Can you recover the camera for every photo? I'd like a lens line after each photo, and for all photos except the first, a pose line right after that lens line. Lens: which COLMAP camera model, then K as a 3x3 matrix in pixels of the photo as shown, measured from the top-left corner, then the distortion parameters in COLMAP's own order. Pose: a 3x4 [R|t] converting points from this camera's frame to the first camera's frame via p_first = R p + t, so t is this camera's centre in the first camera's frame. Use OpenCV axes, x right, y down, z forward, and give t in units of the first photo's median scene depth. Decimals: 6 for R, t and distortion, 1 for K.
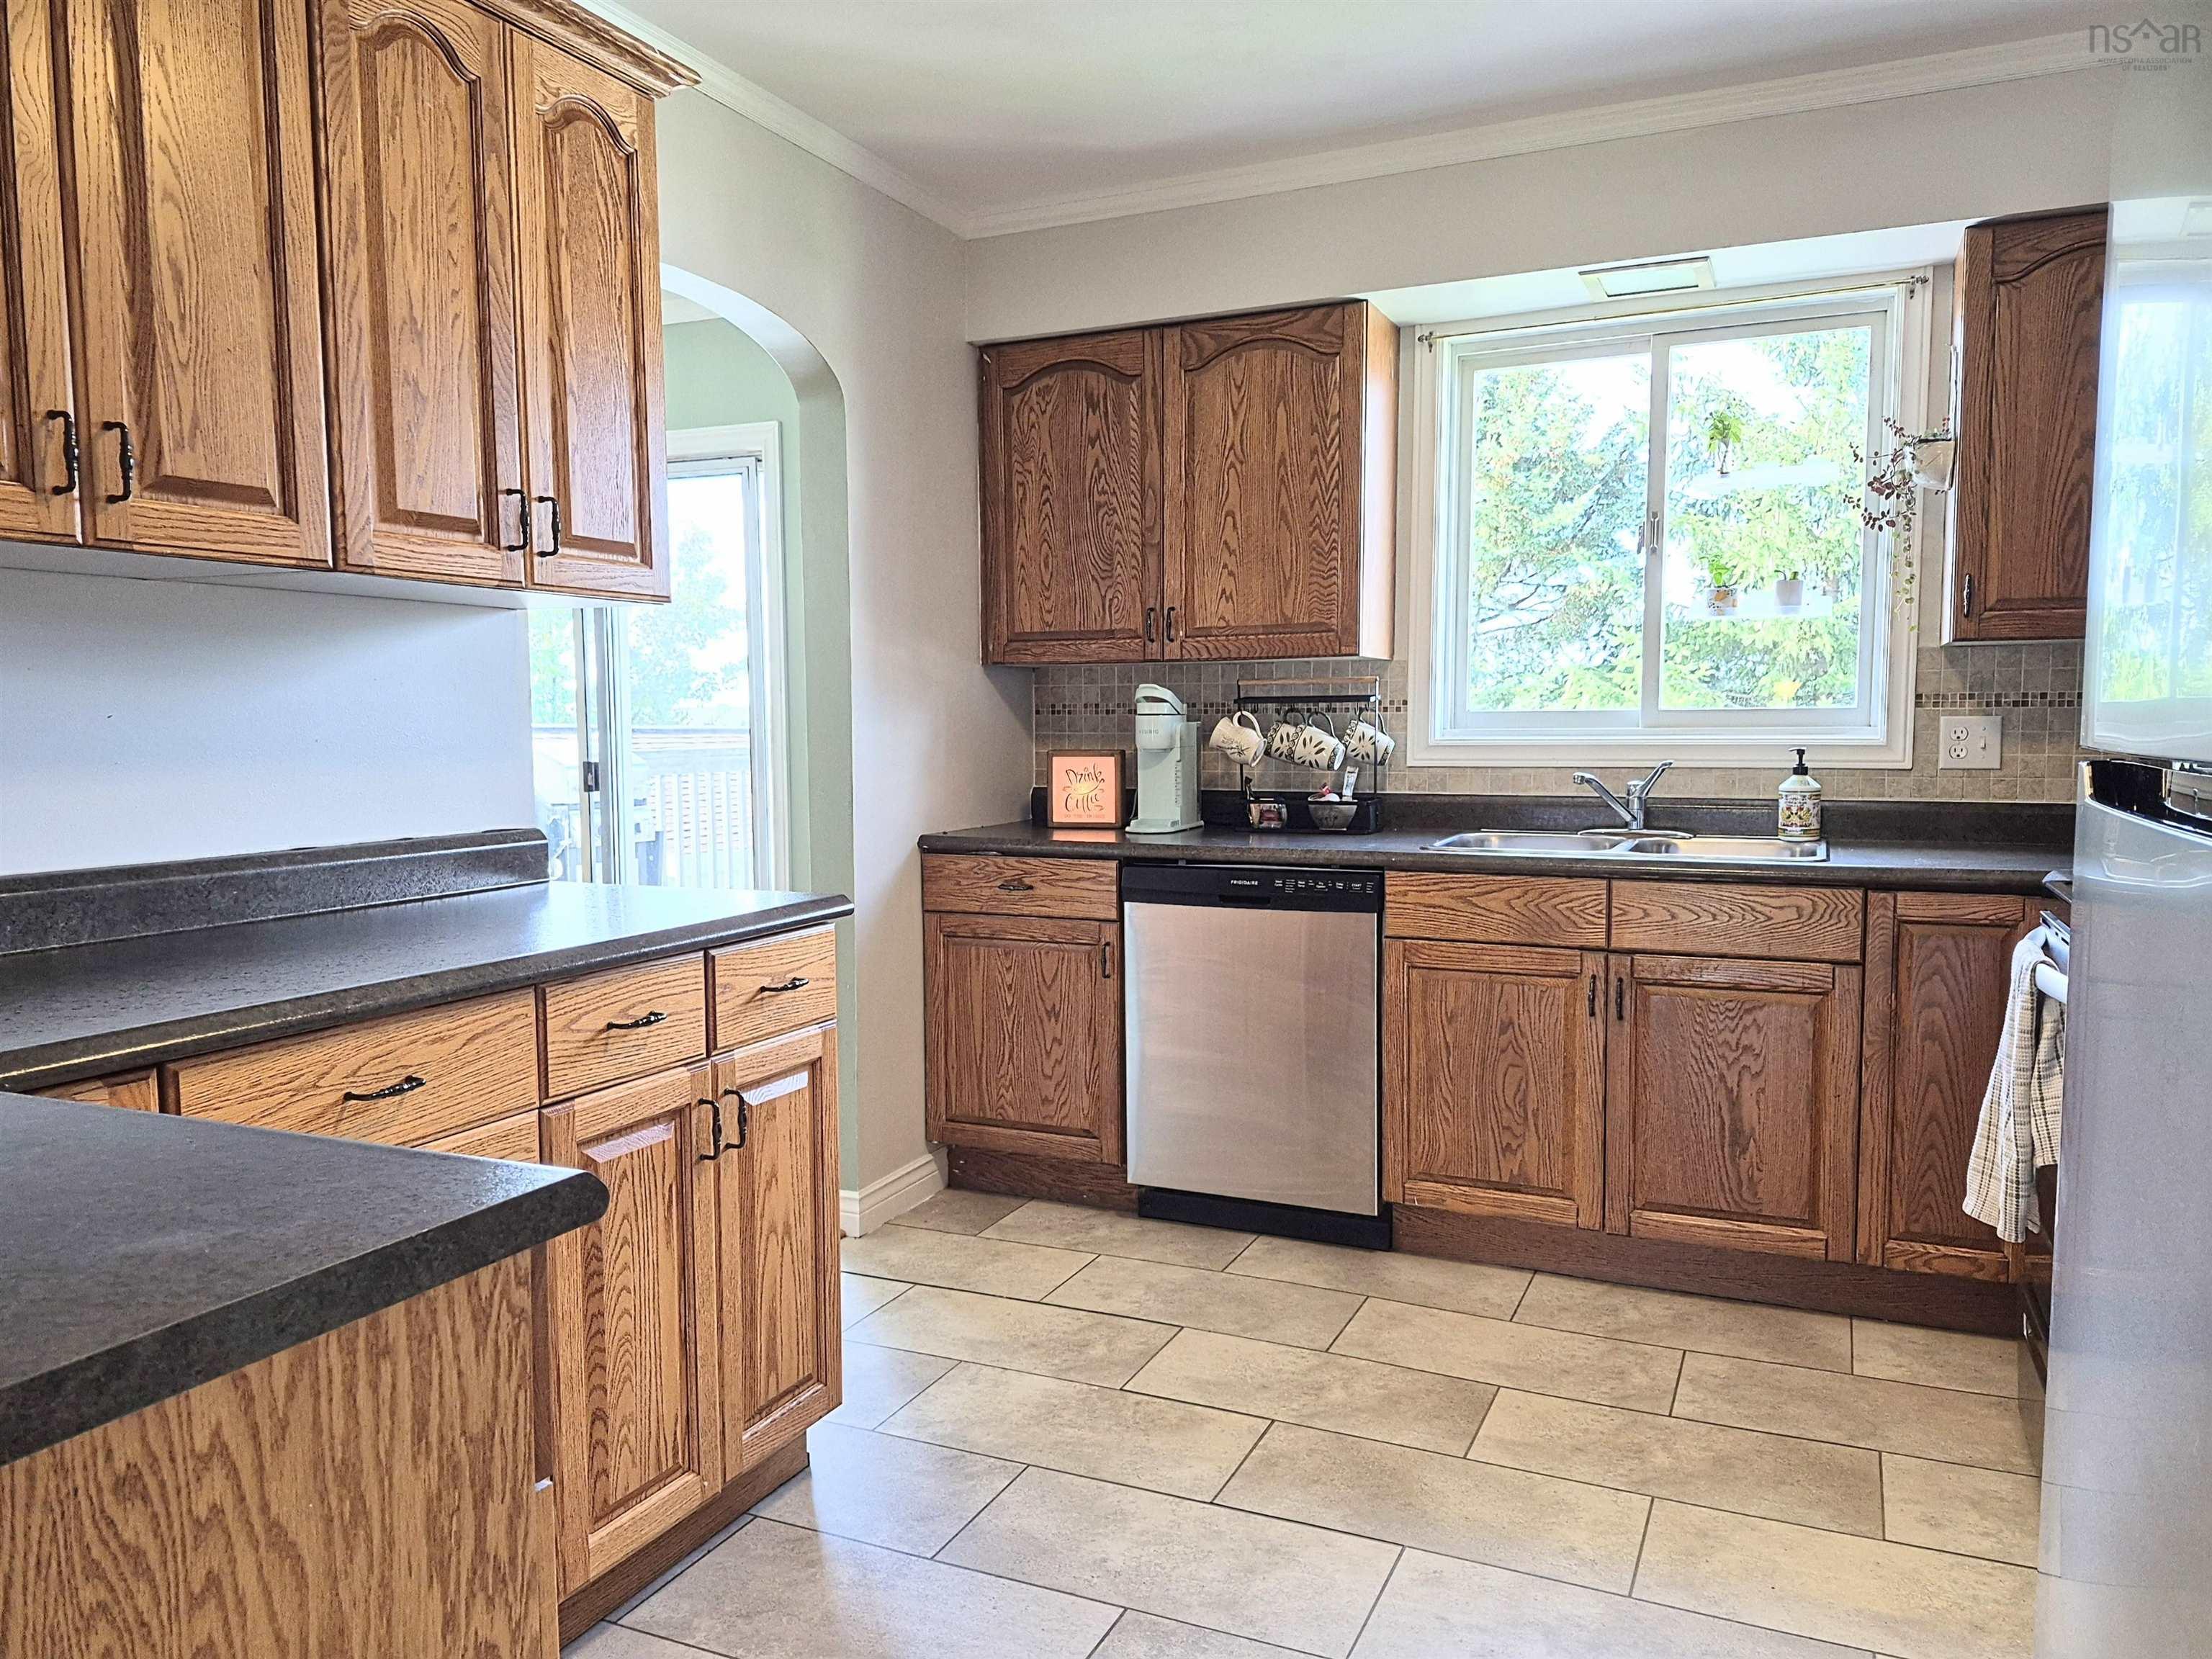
lens RADIAL K [[1593.5, 0, 1106.0], [0, 1593.5, 829.5], [0, 0, 1]] dist [0.054141, -0.002358]
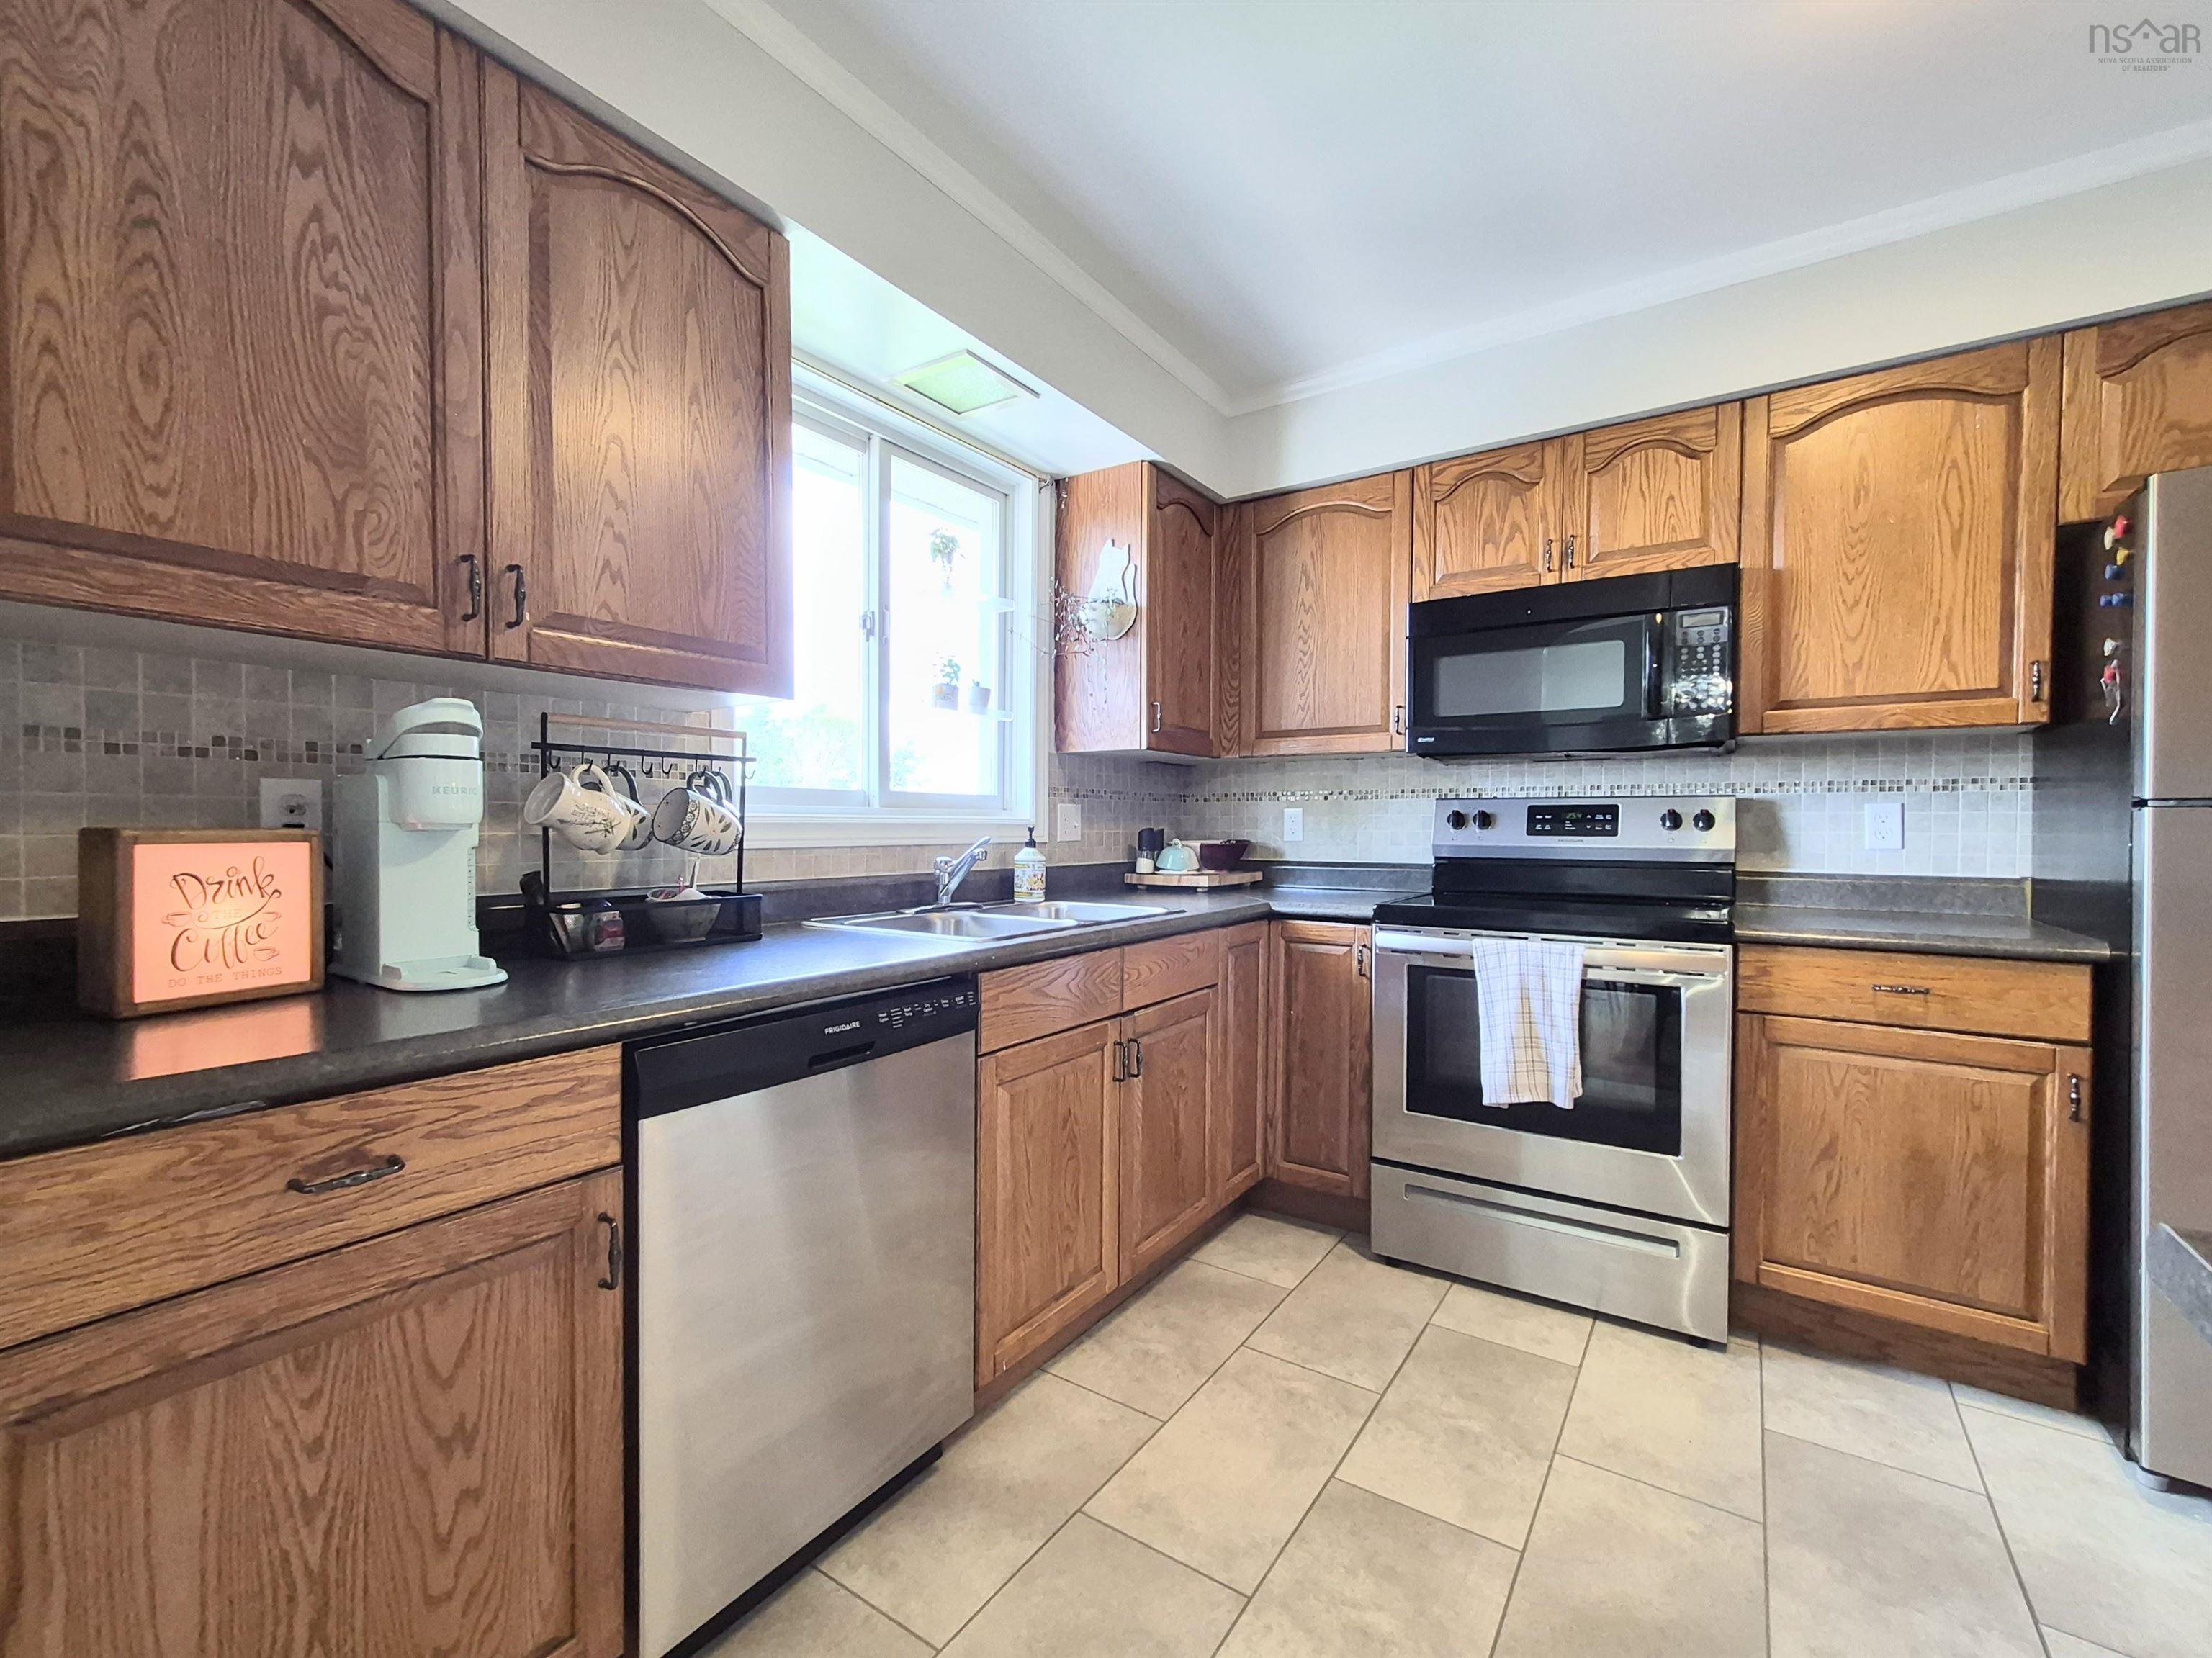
lens RADIAL K [[927.7, 0, 1106.9], [0, 927.7, 837.7], [0, 0, 1]] dist [-0.003014, 0.000028]
pose [[0.172062, -0.006250, 0.985066, -0.248137], [0.065559, 0.997836, -0.005120, -0.032468], [-0.982902, 0.065461, 0.172100, 0.783772]]
